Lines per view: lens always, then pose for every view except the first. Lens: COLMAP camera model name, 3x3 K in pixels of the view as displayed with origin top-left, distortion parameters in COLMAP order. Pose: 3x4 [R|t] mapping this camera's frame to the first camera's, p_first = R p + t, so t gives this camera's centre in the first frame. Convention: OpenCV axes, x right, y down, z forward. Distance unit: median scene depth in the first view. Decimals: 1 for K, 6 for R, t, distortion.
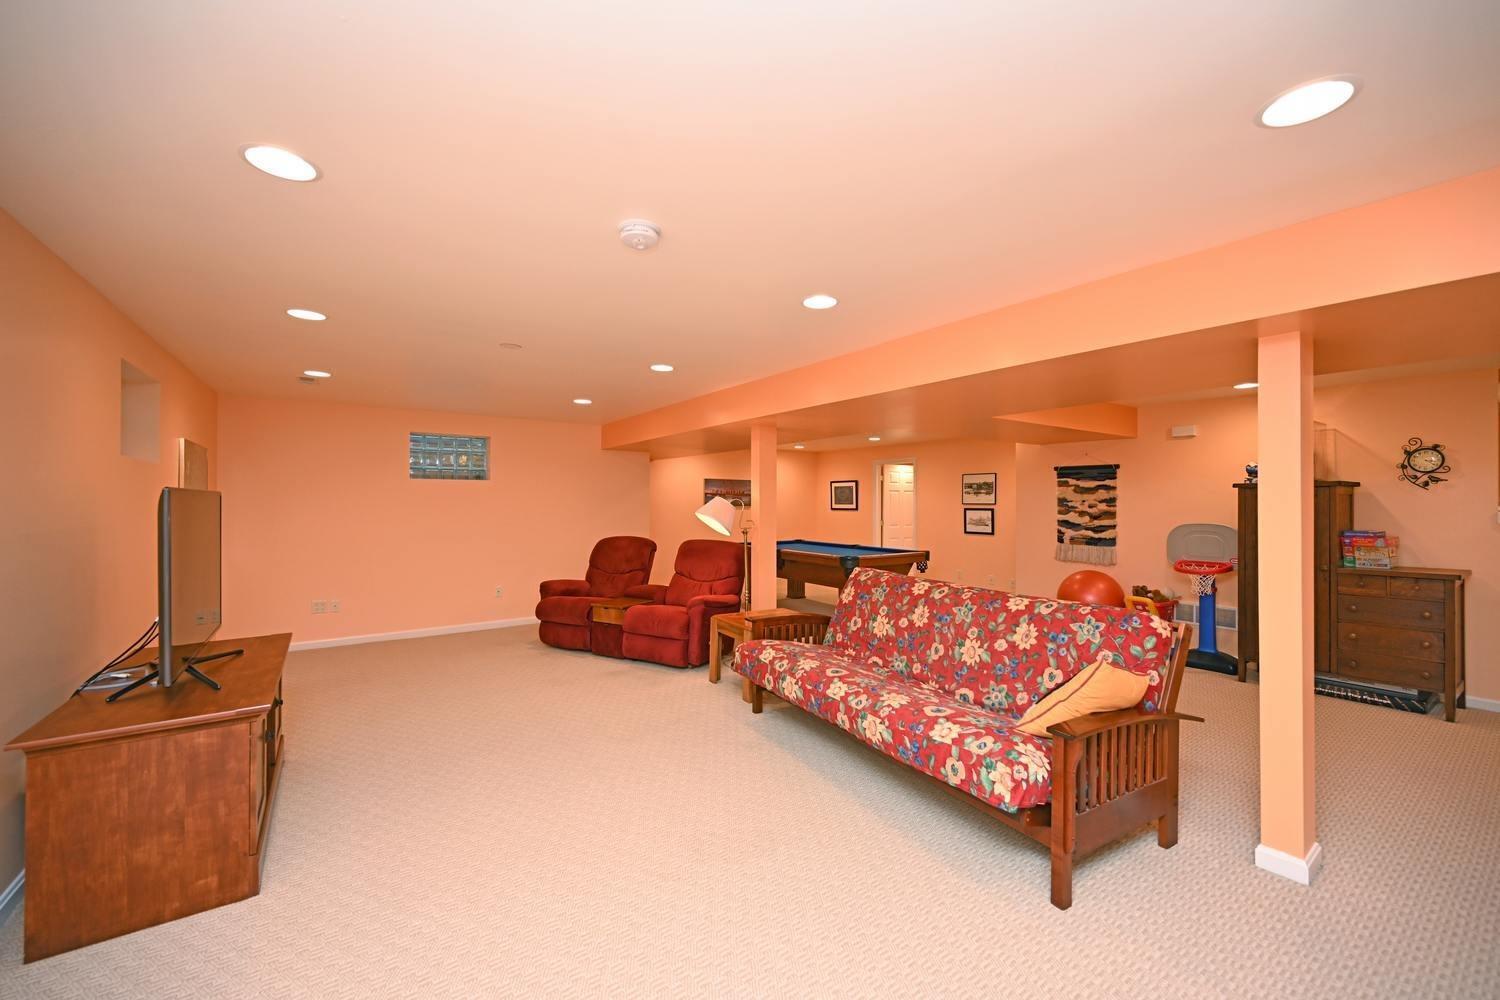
lens RADIAL K [[588.9, 0, 756.5], [0, 588.9, 493.7], [0, 0, 1]] dist [0.000456, 0.000273]
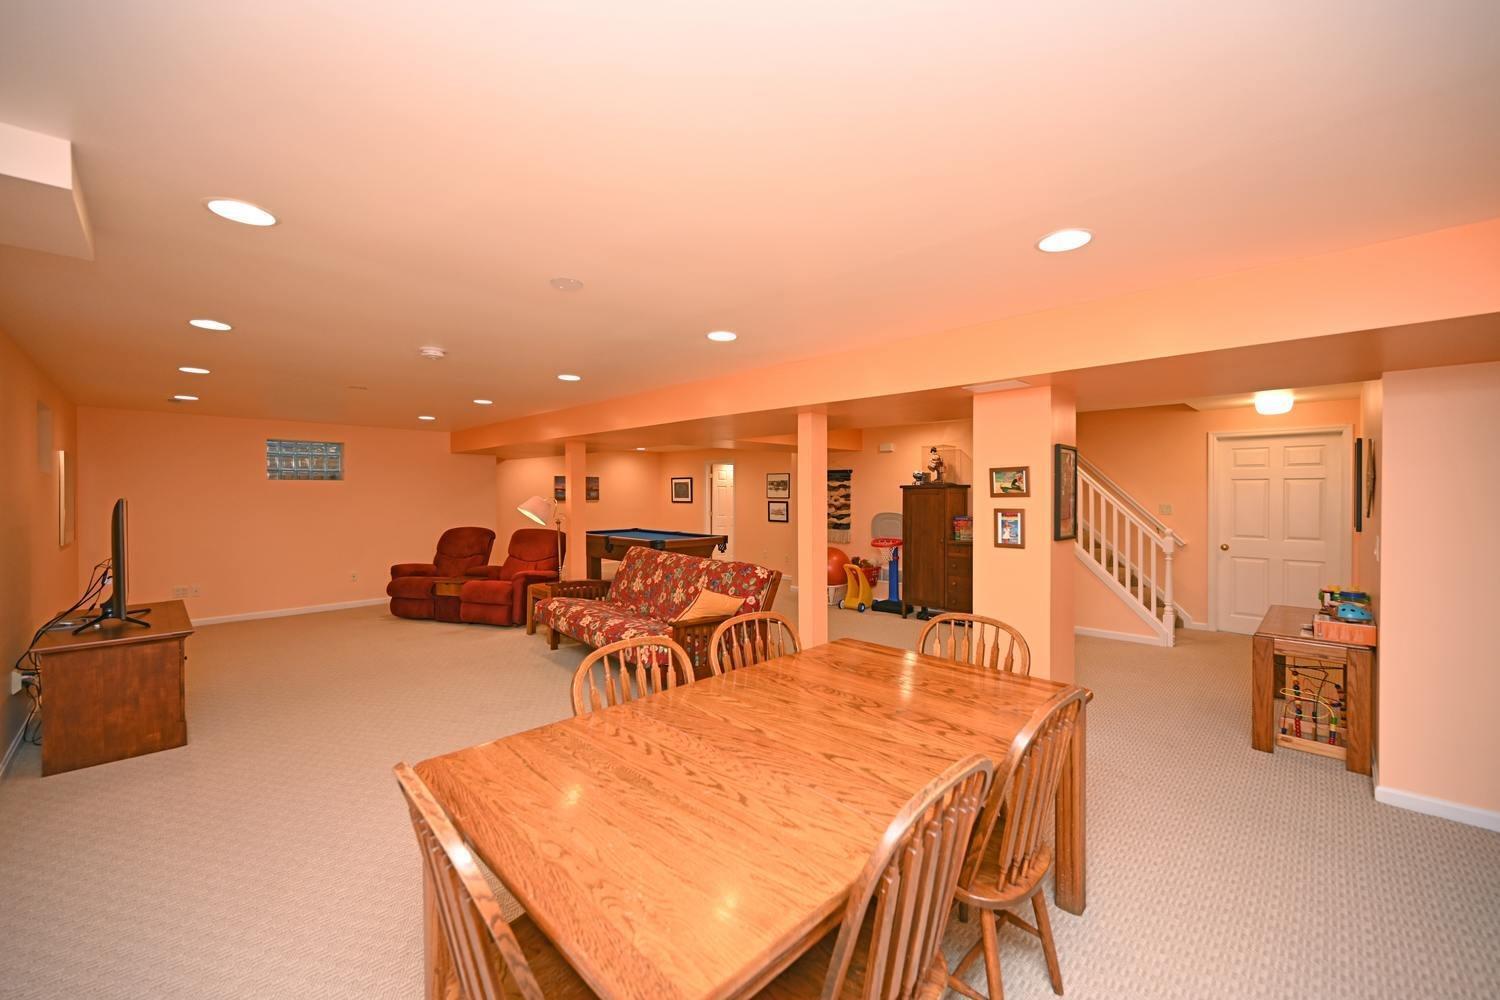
lens RADIAL K [[588.9, 0, 754.1], [0, 588.9, 492.3], [0, 0, 1]] dist [0.000456, 0.000273]
pose [[0.984235, -0.003106, 0.176838, 0.148341], [0.000512, 0.999892, 0.014712, -0.017448], [-0.176864, -0.014389, 0.984130, -0.310120]]
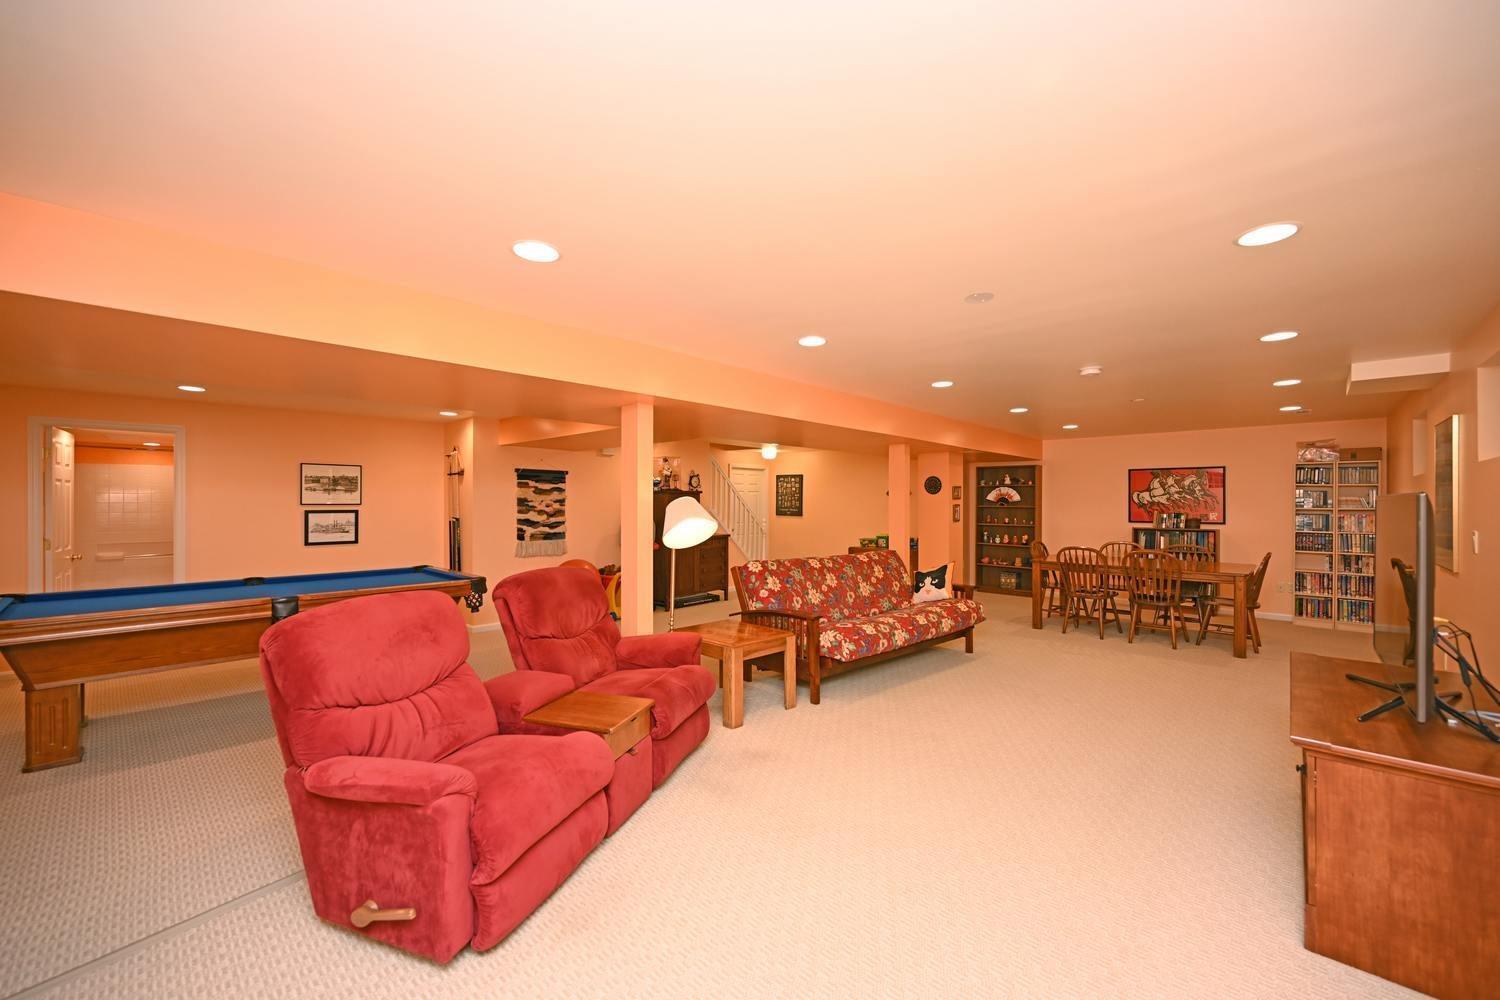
lens RADIAL K [[588.9, 0, 749.4], [0, 588.9, 509.1], [0, 0, 1]] dist [0.000456, 0.000273]
pose [[-0.204531, -0.014408, 0.978754, -0.658486], [-0.015564, 0.999813, 0.011466, 0.008875], [-0.978736, -0.012889, -0.204717, 0.879819]]
